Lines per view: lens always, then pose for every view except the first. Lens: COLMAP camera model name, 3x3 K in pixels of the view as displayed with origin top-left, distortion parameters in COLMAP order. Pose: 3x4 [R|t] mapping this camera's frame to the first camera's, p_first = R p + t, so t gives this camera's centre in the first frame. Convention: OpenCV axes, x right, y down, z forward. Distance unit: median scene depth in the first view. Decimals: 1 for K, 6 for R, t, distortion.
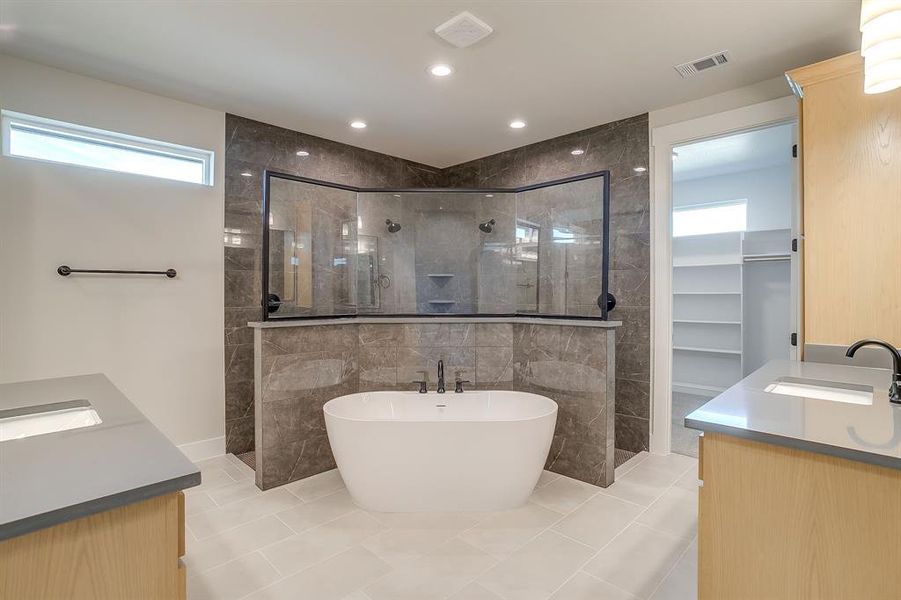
lens RADIAL K [[437.2, 0, 450.5], [0, 437.2, 300.0], [0, 0, 1]] dist [-0.044358, 0.031049]
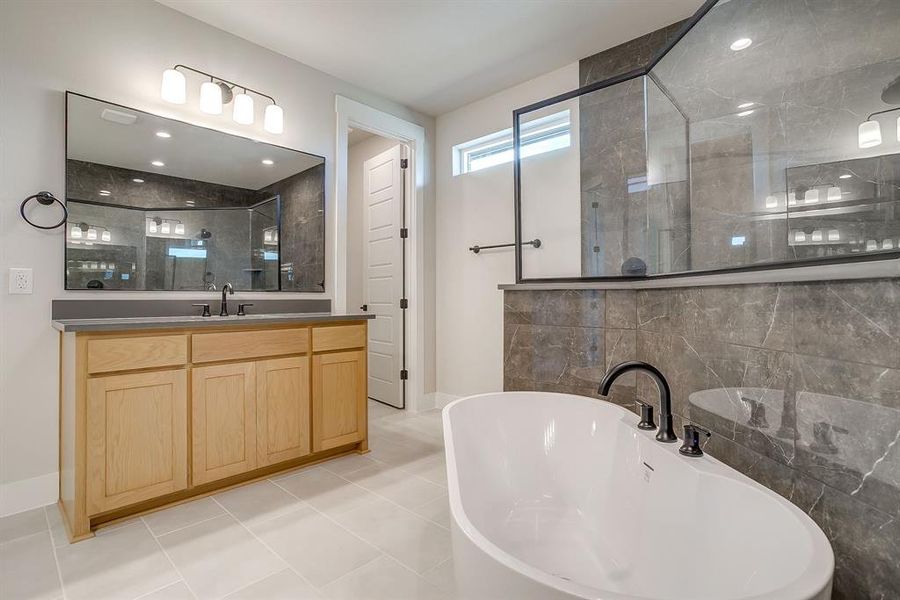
lens RADIAL K [[436.8, 0, 450.0], [0, 436.8, 300.0], [0, 0, 1]] dist [-0.044358, 0.031049]
pose [[0.058684, 0.009895, -0.998228, 0.414736], [-0.007104, 0.999930, 0.009494, 0.070393], [0.998251, 0.006534, 0.058750, 0.781725]]
